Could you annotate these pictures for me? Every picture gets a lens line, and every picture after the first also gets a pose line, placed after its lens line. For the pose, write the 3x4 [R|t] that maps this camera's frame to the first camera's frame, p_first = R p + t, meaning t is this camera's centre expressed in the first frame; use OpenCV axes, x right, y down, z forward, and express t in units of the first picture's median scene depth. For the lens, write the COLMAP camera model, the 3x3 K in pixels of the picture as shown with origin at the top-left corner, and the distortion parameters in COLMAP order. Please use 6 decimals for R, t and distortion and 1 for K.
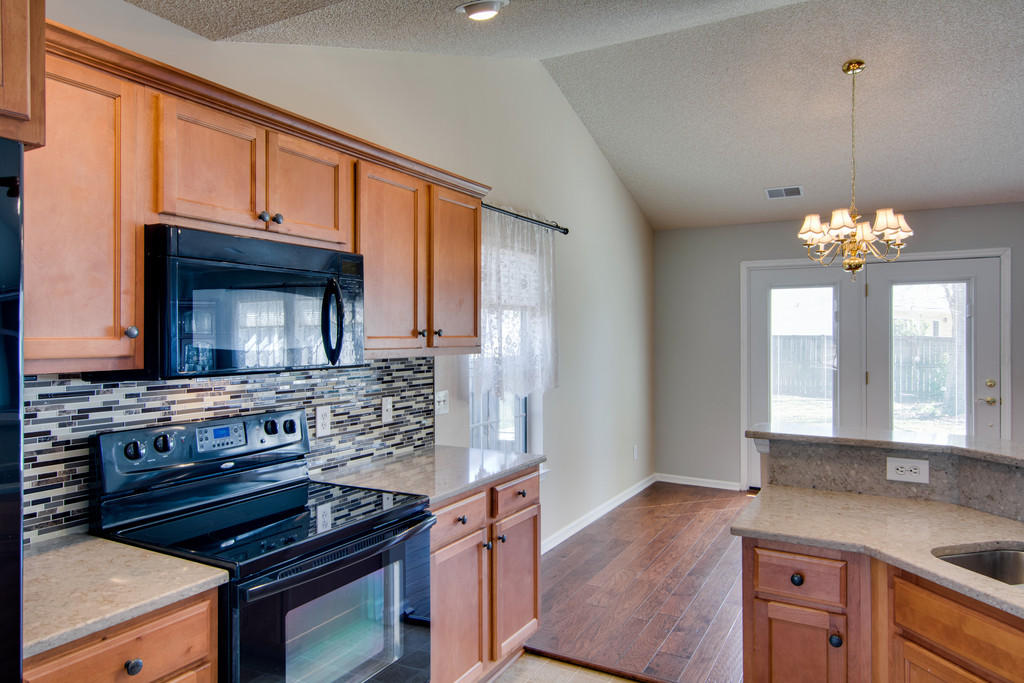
lens RADIAL K [[657.9, 0, 515.0], [0, 657.9, 329.9], [0, 0, 1]] dist [0.005484, 0.000684]
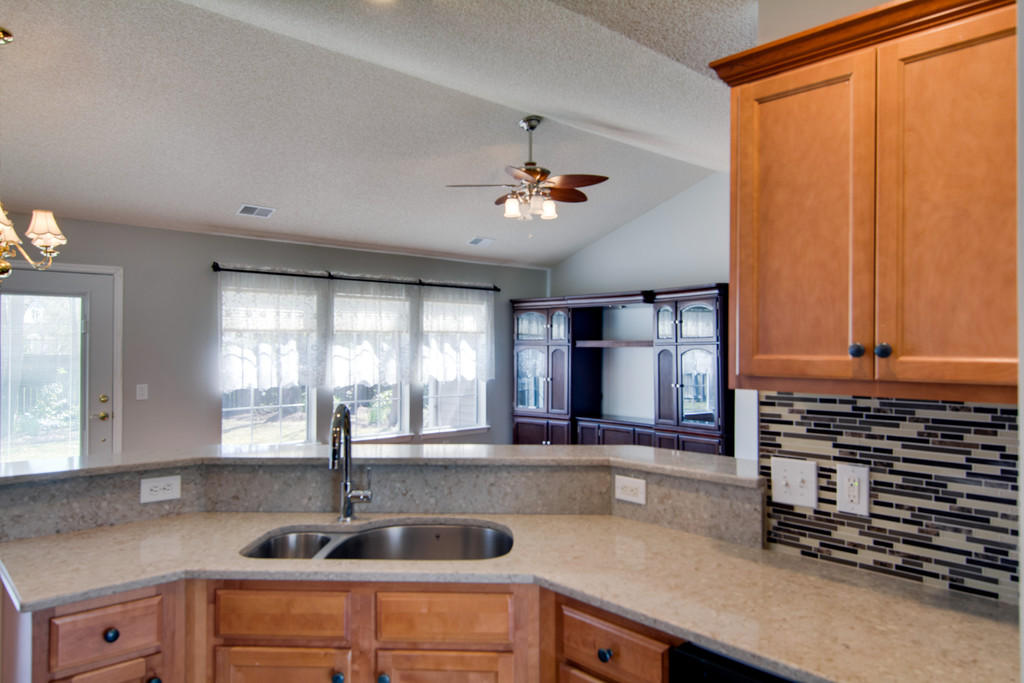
lens RADIAL K [[687.5, 0, 512.0], [0, 687.5, 341.5], [0, 0, 1]] dist [0.003108, 0.002003]
pose [[0.314432, 0.011303, 0.949213, -0.220389], [-0.006349, 0.999932, -0.009804, -0.001220], [-0.949259, -0.002943, 0.314483, 0.178079]]
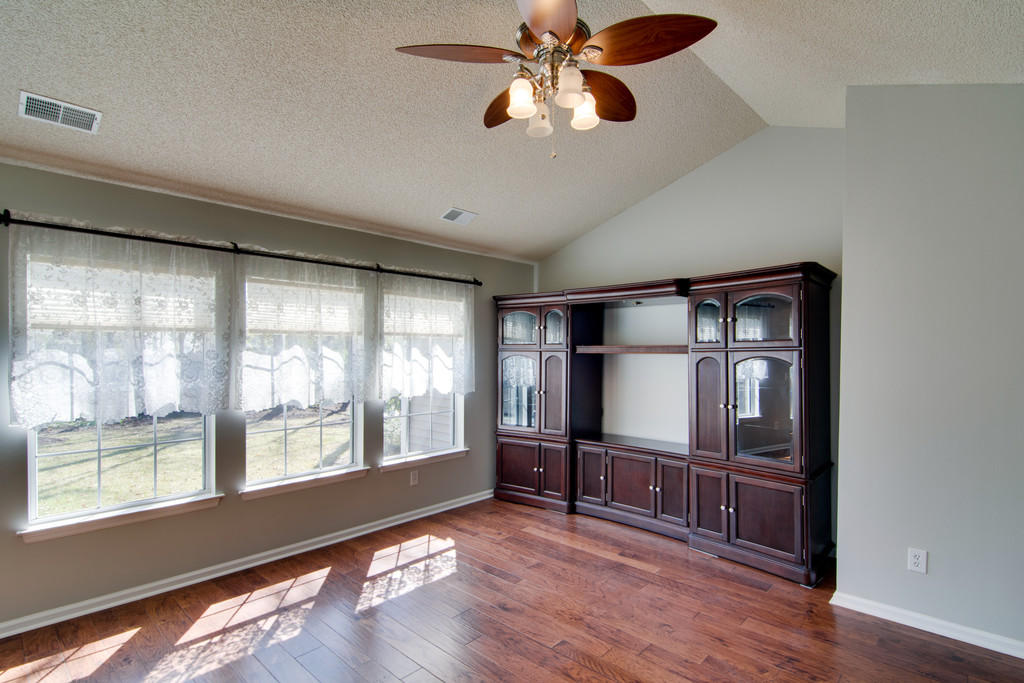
lens RADIAL K [[500.3, 0, 518.1], [0, 500.3, 356.6], [0, 0, 1]] dist [0.017087, -0.013940]
pose [[0.237375, -0.005946, 0.971400, 1.239944], [-0.007552, 0.999940, 0.007967, -0.011717], [-0.971389, -0.009227, 0.237316, 0.752601]]
